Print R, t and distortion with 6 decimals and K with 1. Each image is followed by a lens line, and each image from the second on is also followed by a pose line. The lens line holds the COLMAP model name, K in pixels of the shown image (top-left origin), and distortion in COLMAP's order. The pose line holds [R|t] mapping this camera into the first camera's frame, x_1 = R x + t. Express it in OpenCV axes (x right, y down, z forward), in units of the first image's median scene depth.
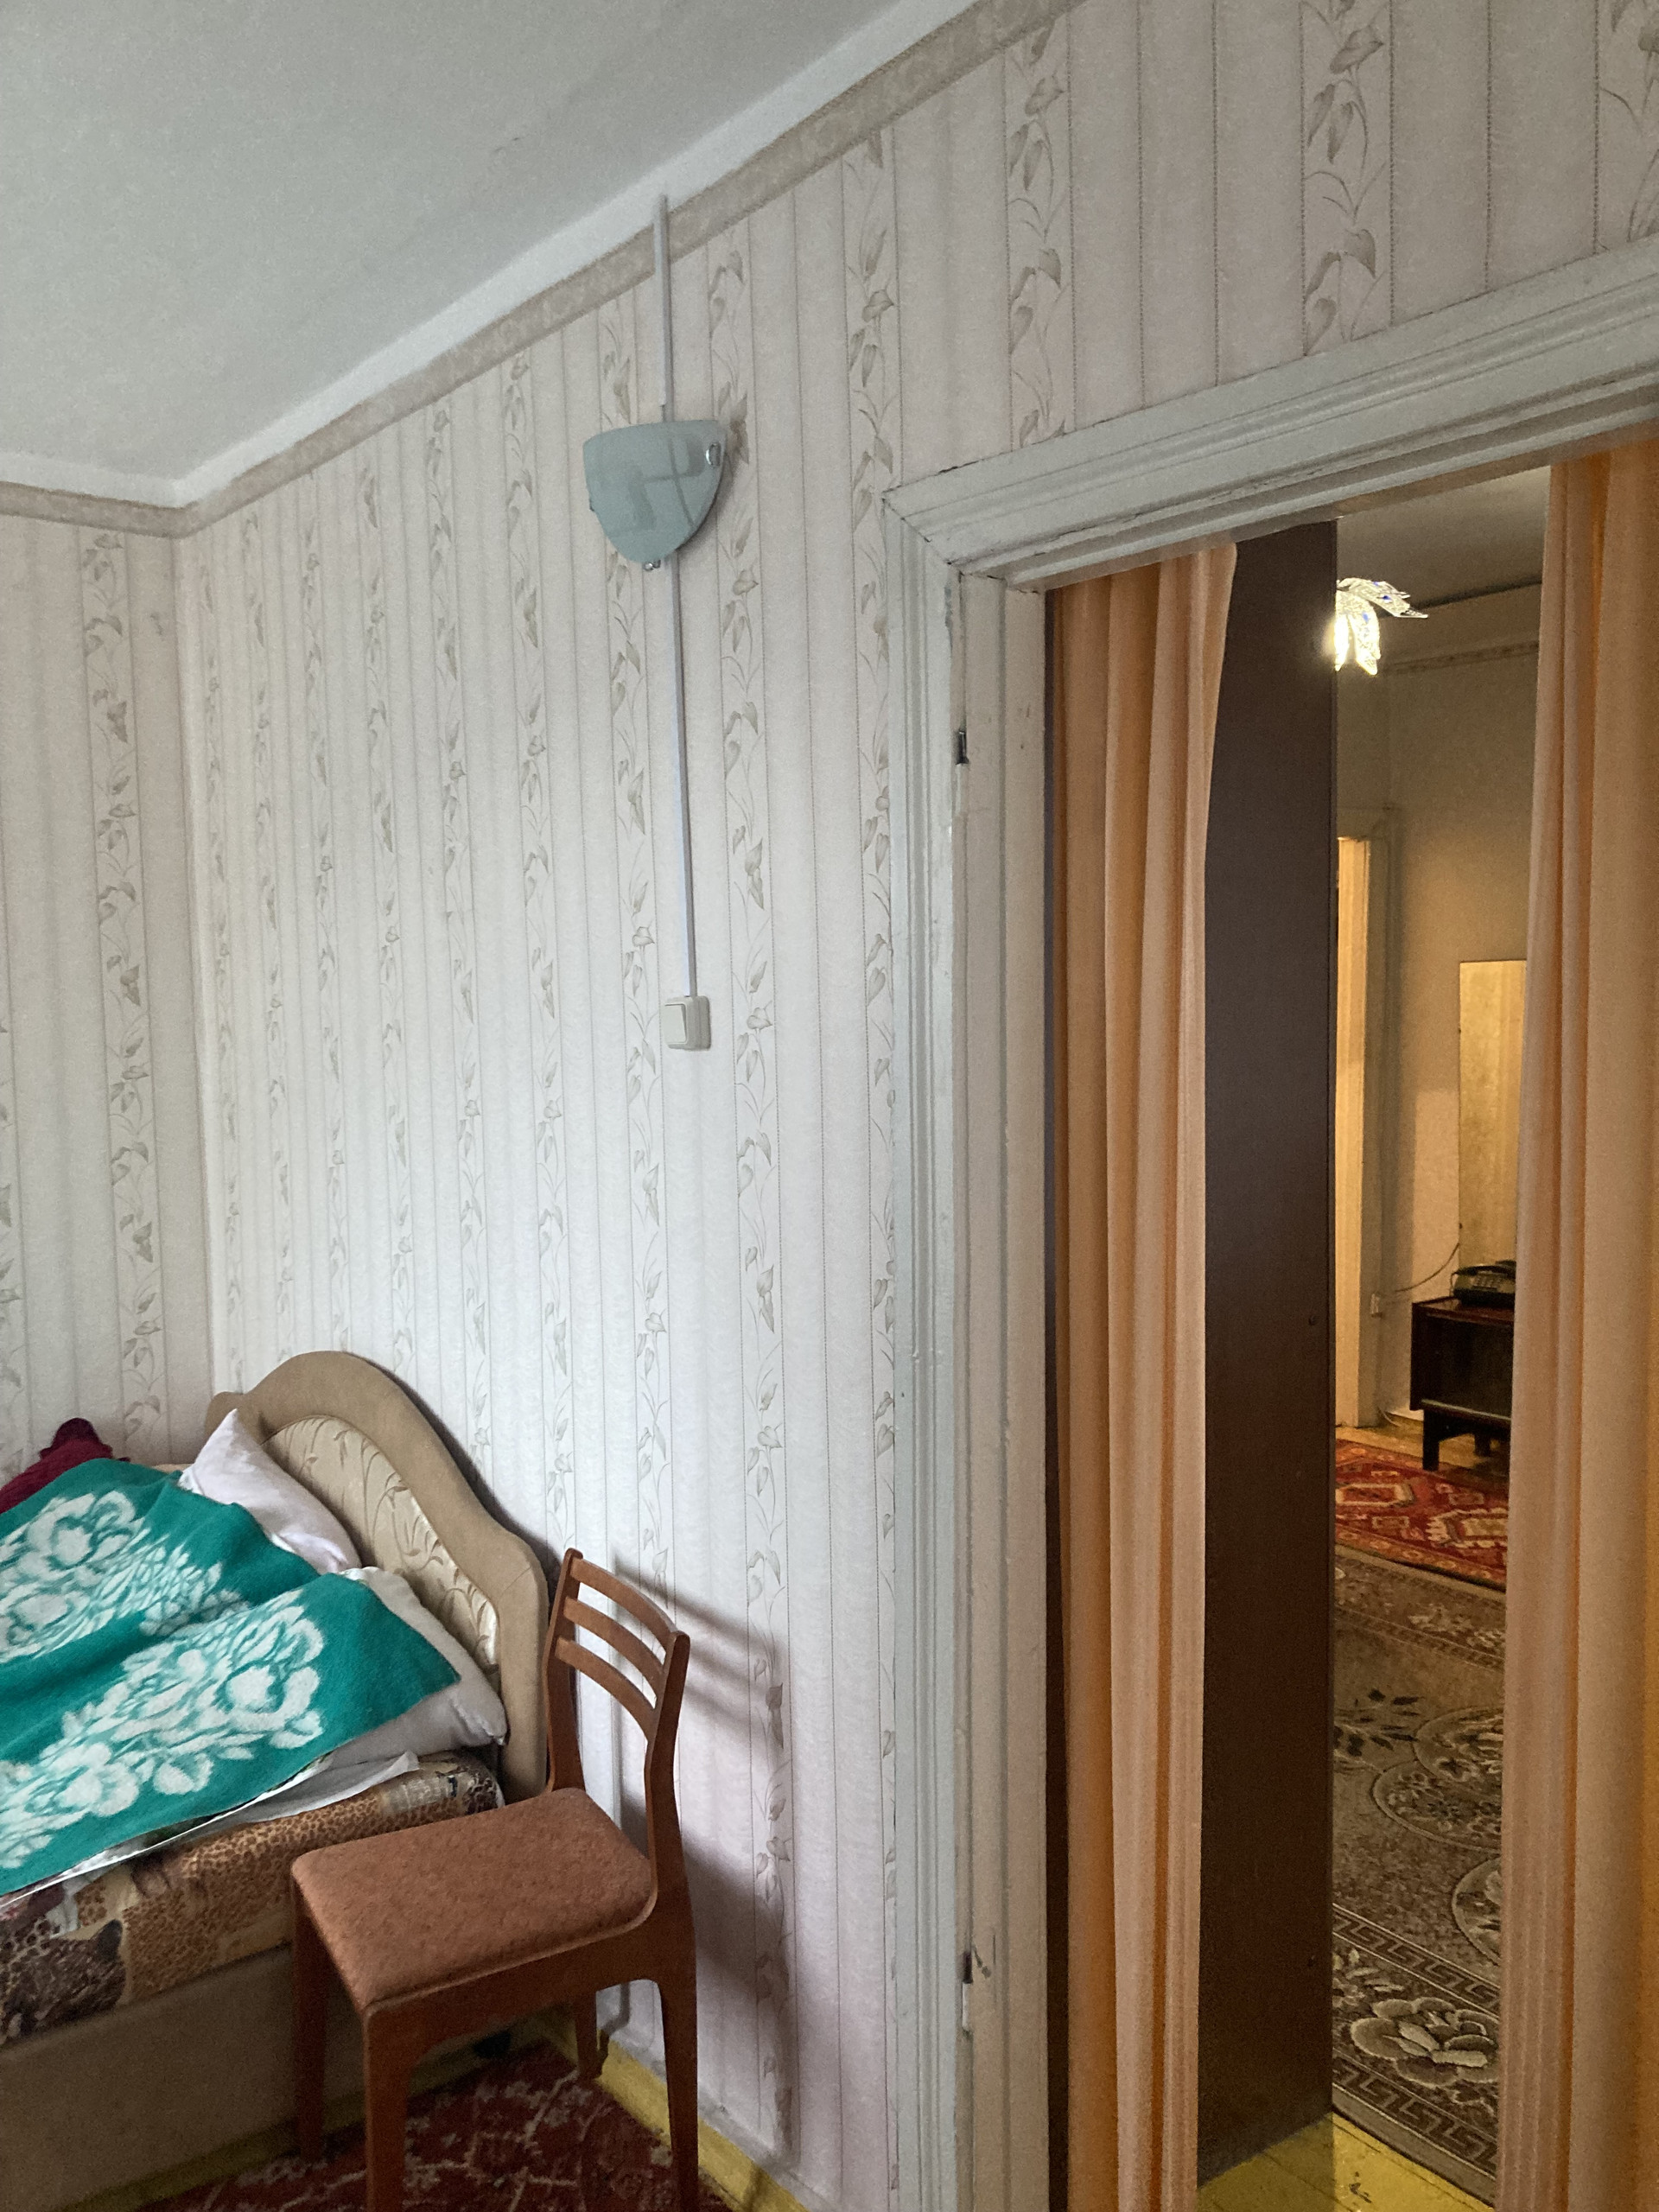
lens RADIAL K [[1787.3, 0, 829.5], [0, 1787.3, 1106.0], [0, 0, 1]] dist [0.065977, -0.114630]
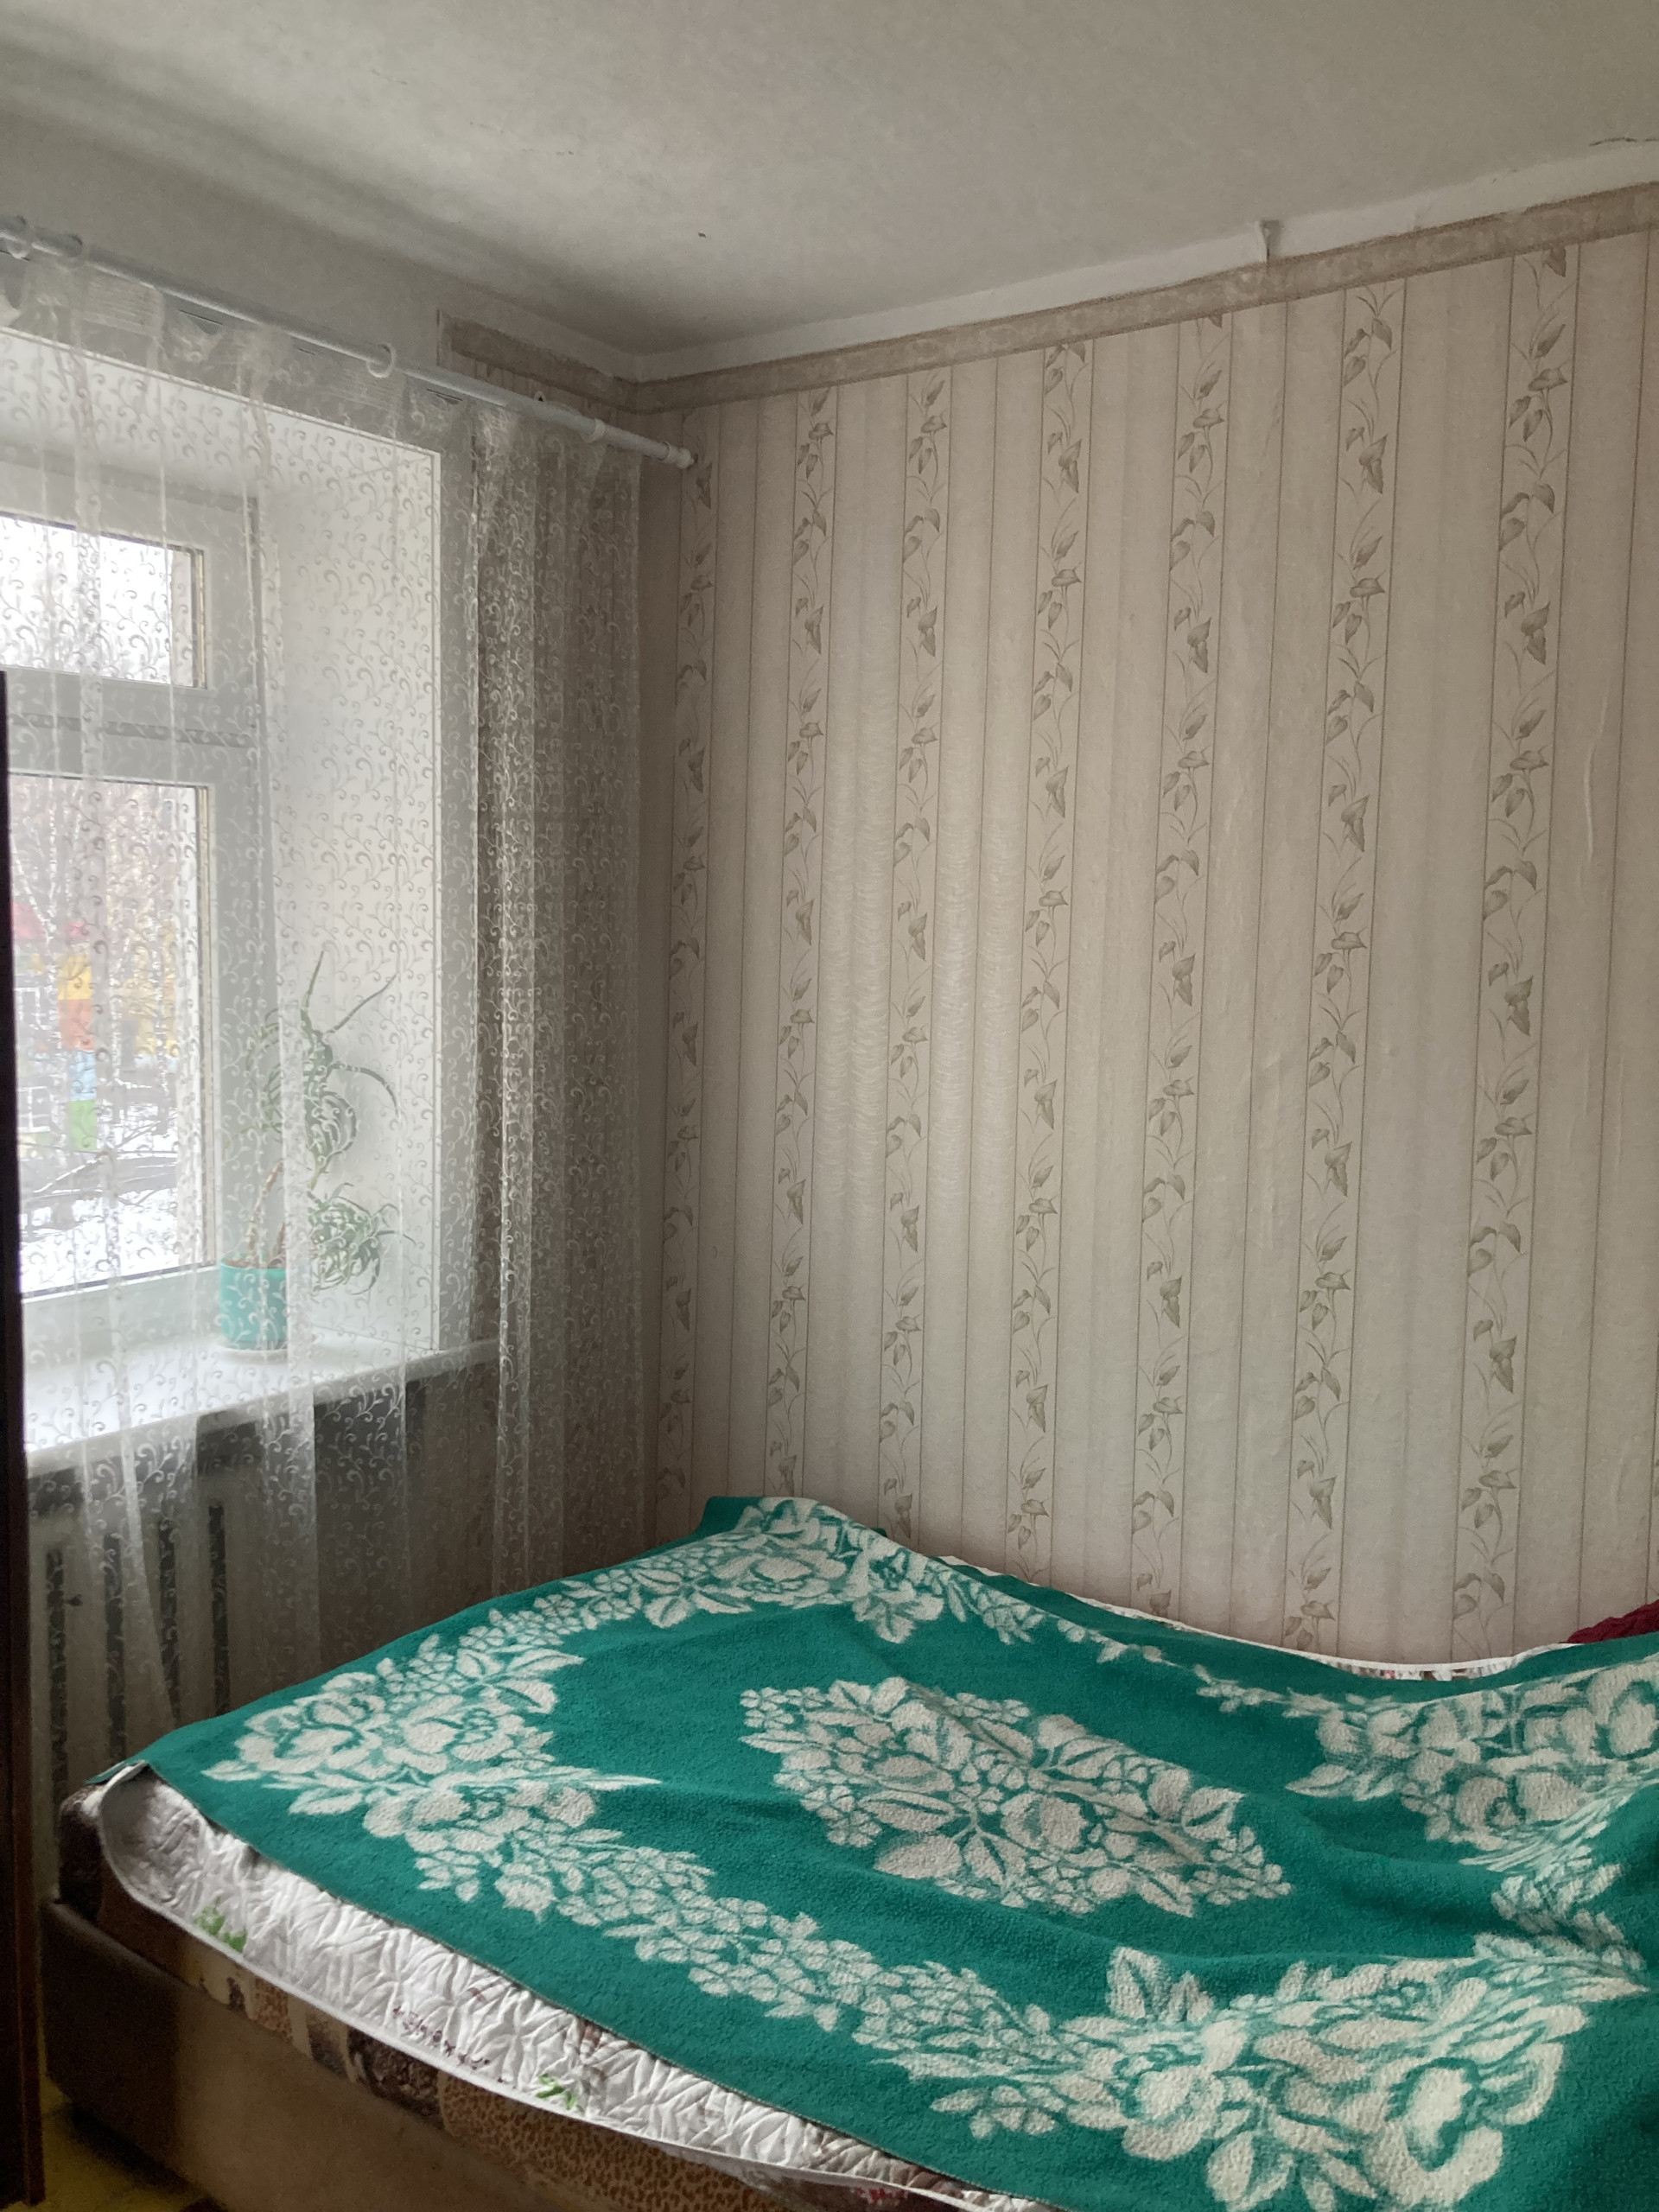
lens RADIAL K [[1787.3, 0, 829.5], [0, 1787.3, 1106.0], [0, 0, 1]] dist [0.065977, -0.114630]
pose [[0.301508, 0.116797, -0.946283, 0.122285], [-0.091697, 0.991420, 0.093151, -0.025167], [0.949044, 0.058685, 0.309631, 0.618429]]
